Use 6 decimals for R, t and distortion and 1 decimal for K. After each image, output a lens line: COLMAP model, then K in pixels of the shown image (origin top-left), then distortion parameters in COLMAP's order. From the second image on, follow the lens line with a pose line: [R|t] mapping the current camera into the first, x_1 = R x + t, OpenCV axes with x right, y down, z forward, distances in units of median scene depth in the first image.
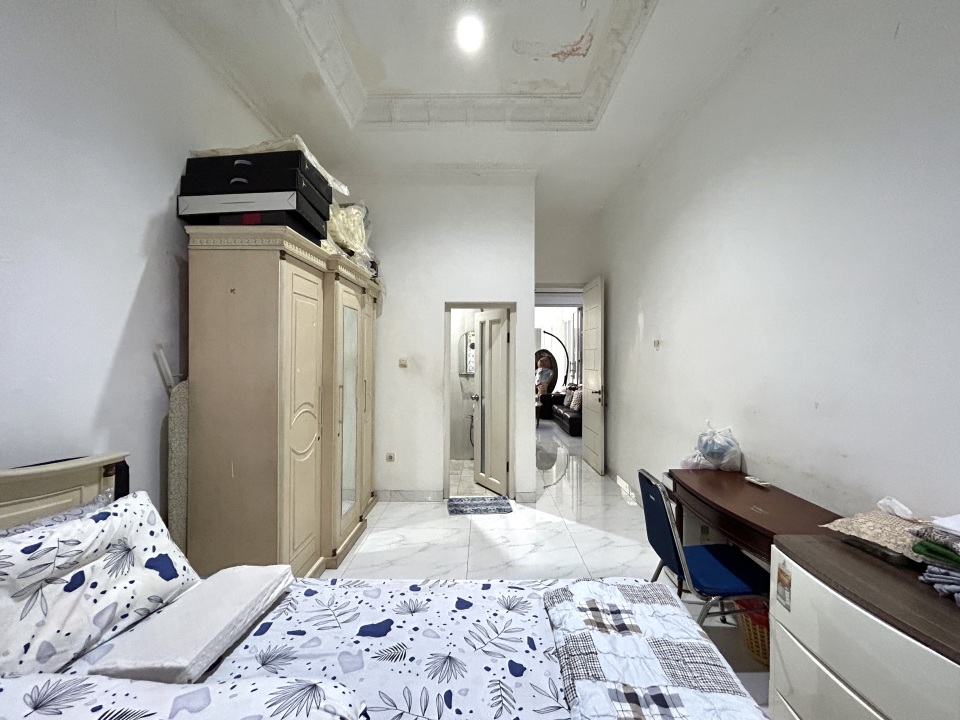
lens RADIAL K [[391.6, 0, 480.5], [0, 391.6, 357.8], [0, 0, 1]] dist [0.003207, 0.000129]
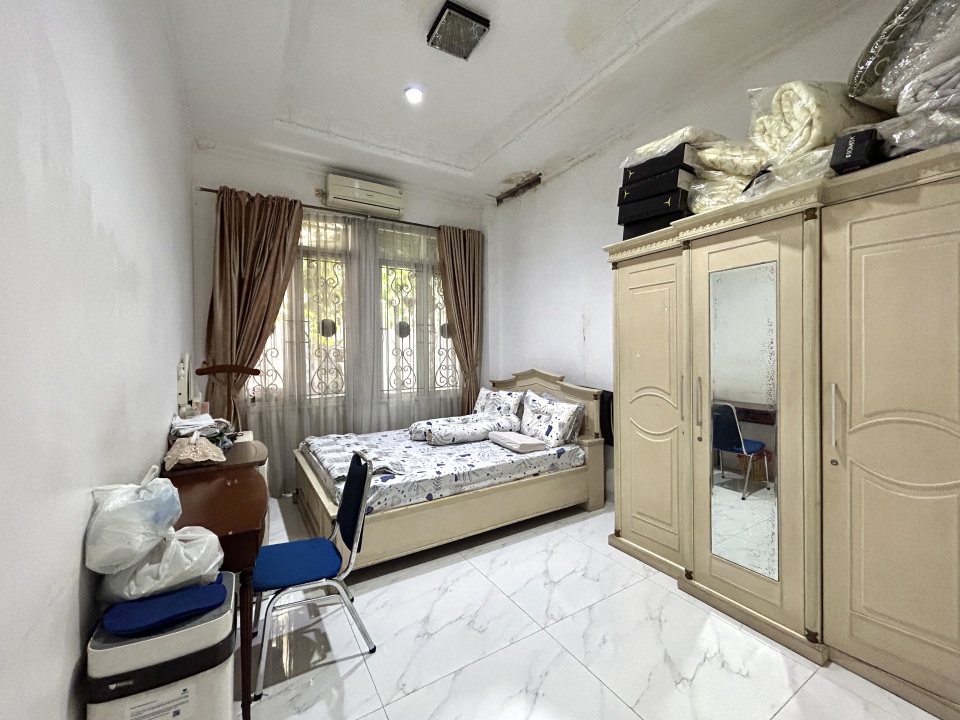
lens RADIAL K [[391.6, 0, 480.5], [0, 391.6, 353.4], [0, 0, 1]] dist [0.003207, 0.000129]
pose [[-0.844791, 0.001143, -0.535096, 0.826831], [-0.000959, 0.999993, 0.003650, 0.037846], [0.535096, 0.003597, -0.844784, 2.680321]]
